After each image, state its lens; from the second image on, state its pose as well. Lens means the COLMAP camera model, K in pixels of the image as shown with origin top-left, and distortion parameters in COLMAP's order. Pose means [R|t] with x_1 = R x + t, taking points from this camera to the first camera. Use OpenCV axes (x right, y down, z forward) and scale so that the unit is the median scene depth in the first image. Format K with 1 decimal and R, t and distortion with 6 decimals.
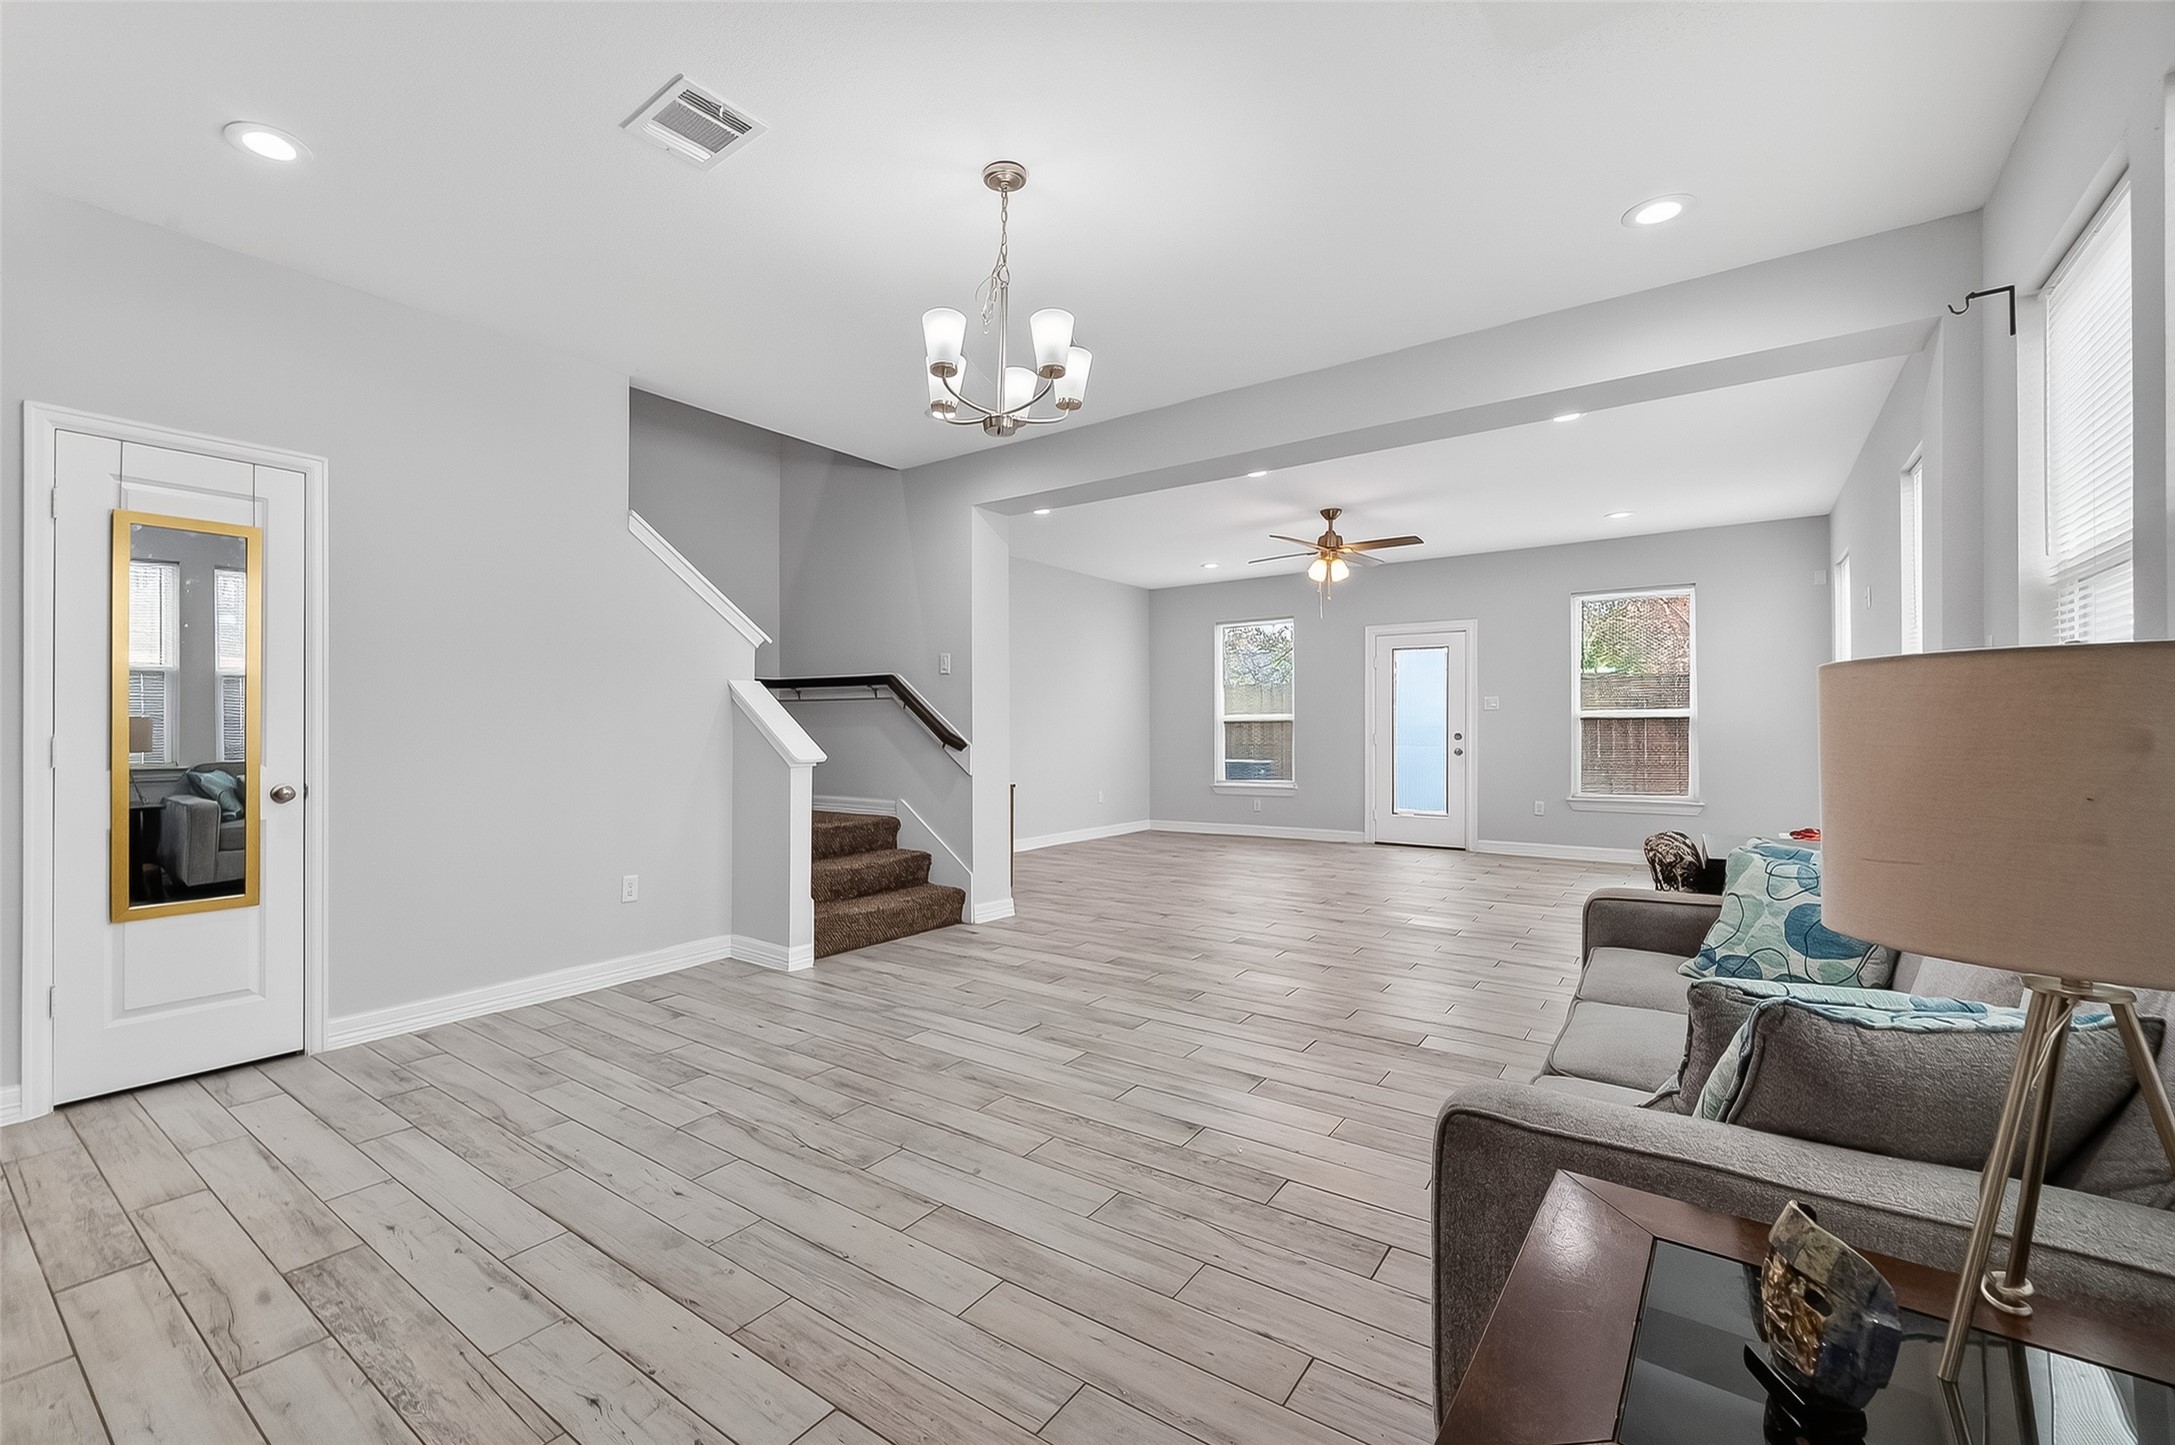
lens RADIAL K [[899.8, 0, 1087.5], [0, 899.8, 722.5], [0, 0, 1]] dist [-0.001907, 0.000037]
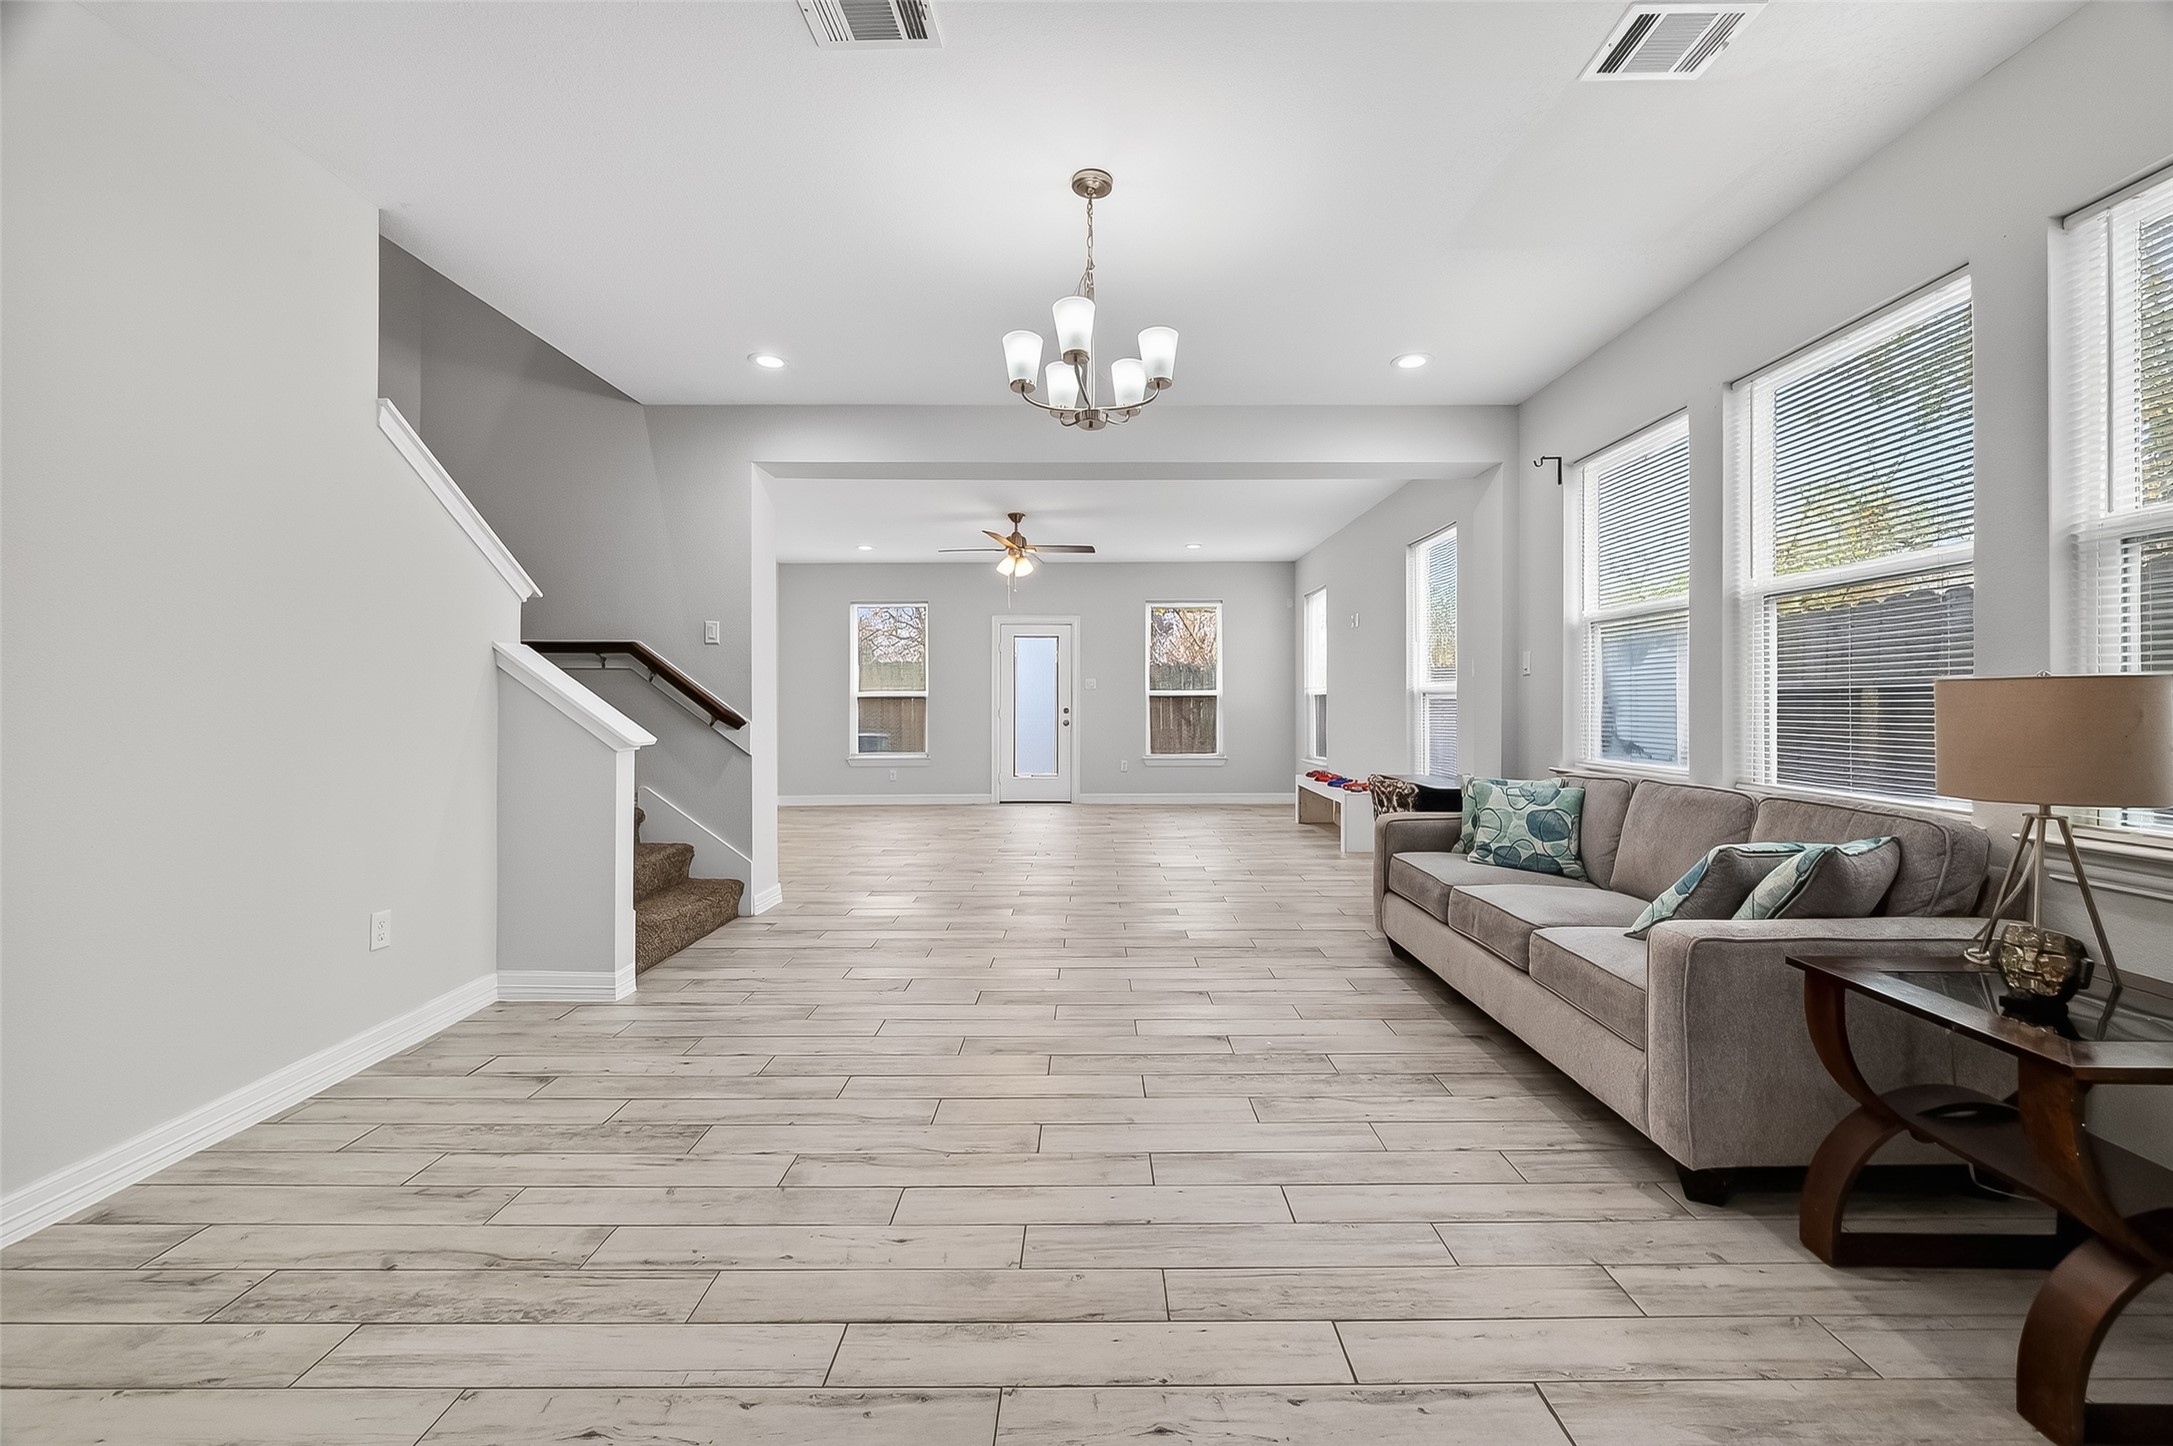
lens RADIAL K [[844.6, 0, 1040.6], [0, 844.6, 699.9], [0, 0, 1]] dist [-0.000525, 0.000066]
pose [[0.807941, 0.003254, 0.589255, -0.523140], [-0.004782, 0.999988, 0.001034, -0.000197], [-0.589244, -0.003653, 0.807947, 0.165831]]
